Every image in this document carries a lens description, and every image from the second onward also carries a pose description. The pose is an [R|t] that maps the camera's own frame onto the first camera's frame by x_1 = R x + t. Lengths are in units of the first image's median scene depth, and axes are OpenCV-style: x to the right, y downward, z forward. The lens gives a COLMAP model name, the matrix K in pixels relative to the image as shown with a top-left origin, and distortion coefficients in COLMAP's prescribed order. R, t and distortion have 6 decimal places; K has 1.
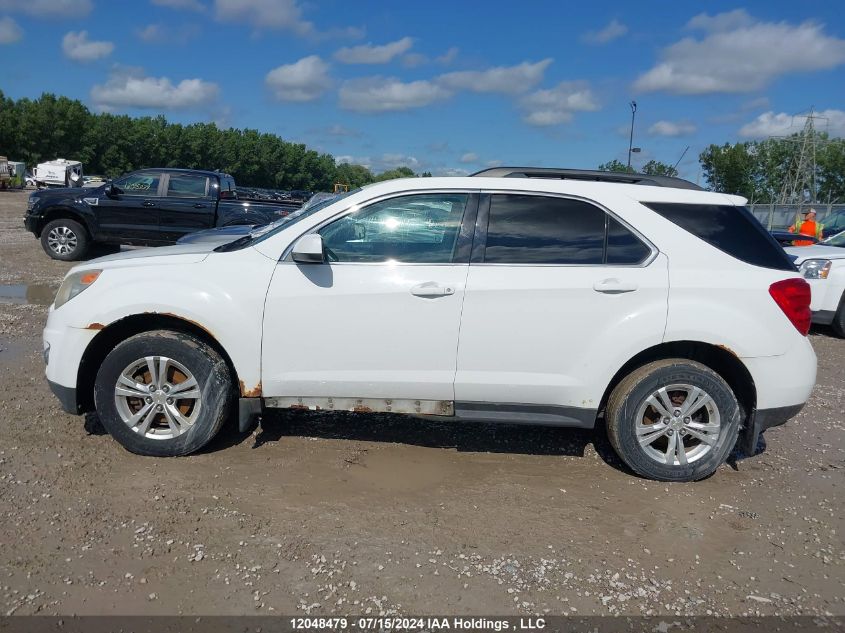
lens RADIAL K [[657.2, 0, 421.6], [0, 657.2, 309.8], [0, 0, 1]] dist [0.007732, -0.003378]
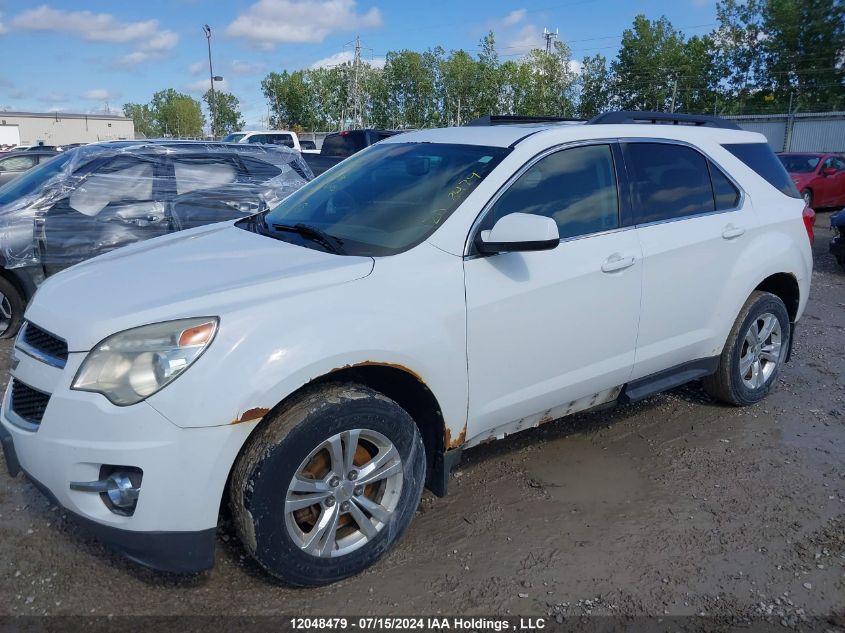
lens RADIAL K [[657.2, 0, 422.9], [0, 657.2, 313.2], [0, 0, 1]] dist [0.007732, -0.003378]
pose [[0.812788, -0.193309, 0.549552, -0.650119], [0.134404, 0.980115, 0.145978, -0.120855], [-0.566843, -0.044787, 0.822607, 0.428861]]
